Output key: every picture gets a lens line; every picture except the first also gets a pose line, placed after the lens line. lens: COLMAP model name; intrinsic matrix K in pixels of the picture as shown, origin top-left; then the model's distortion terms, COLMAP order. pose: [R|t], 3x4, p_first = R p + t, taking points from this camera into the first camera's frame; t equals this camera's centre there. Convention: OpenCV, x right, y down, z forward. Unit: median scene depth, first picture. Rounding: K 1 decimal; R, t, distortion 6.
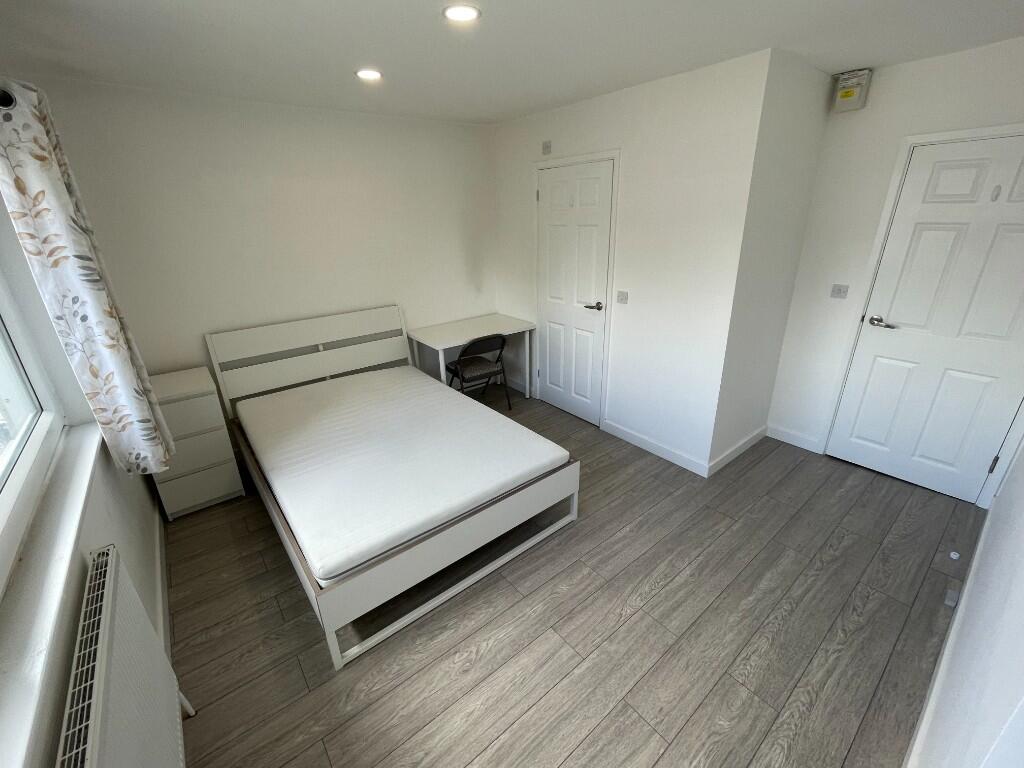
lens RADIAL K [[431.7, 0, 512.1], [0, 431.7, 379.9], [0, 0, 1]] dist [-0.001102, 0.000191]
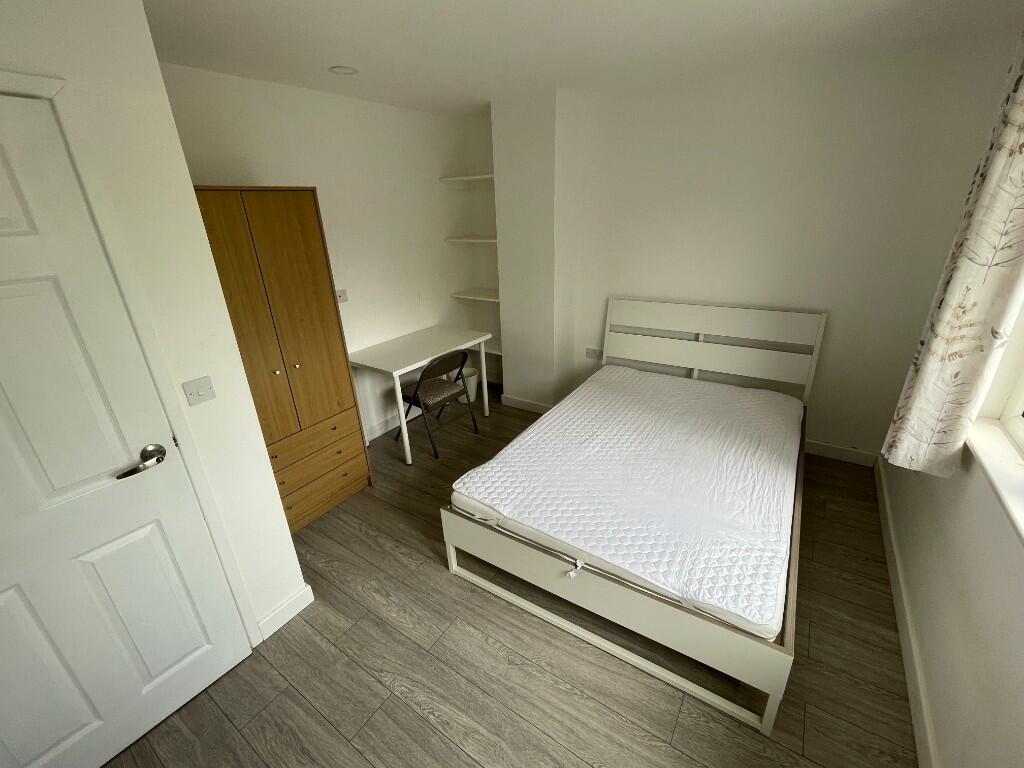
lens RADIAL K [[450.7, 0, 509.6], [0, 450.7, 399.1], [0, 0, 1]] dist [-0.000653, 0.000018]
pose [[0.275956, 0.383357, -0.881411, 0.954170], [-0.320254, 0.901292, 0.291738, -0.297813], [0.906248, 0.201768, 0.371489, 0.838201]]
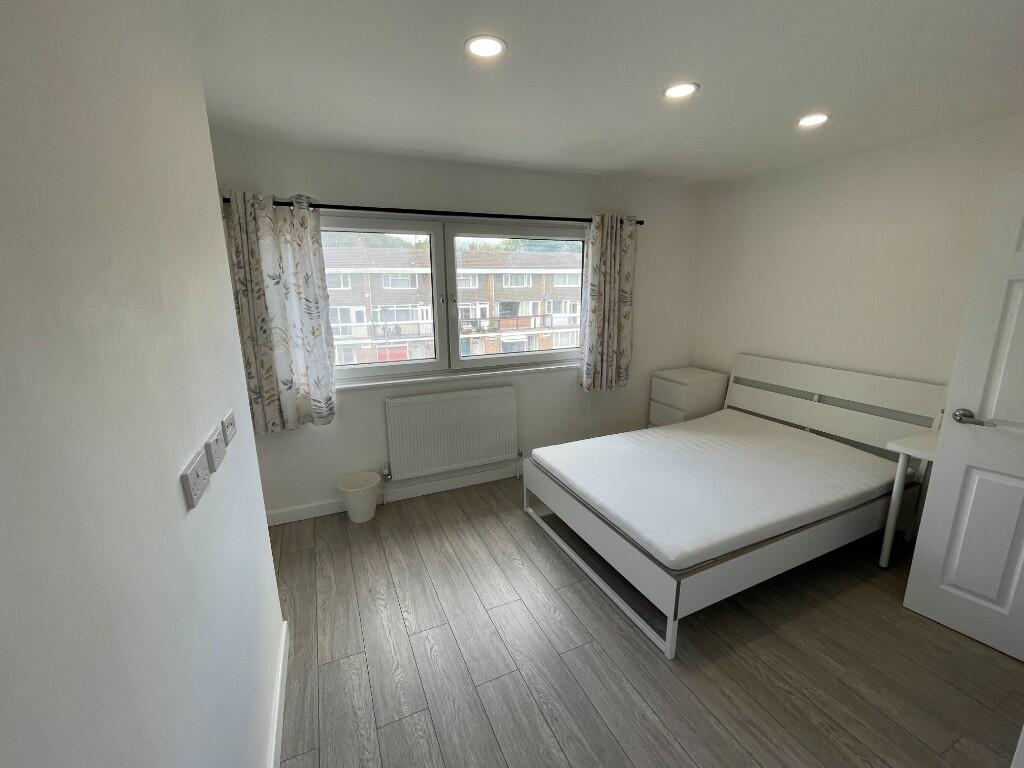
lens RADIAL K [[431.7, 0, 512.1], [0, 431.7, 379.9], [0, 0, 1]] dist [-0.001102, 0.000191]
pose [[-0.247455, 0.238797, -0.939011, 1.093326], [-0.331586, 0.889760, 0.313654, -0.336676], [0.910394, 0.388978, -0.140994, 0.931599]]
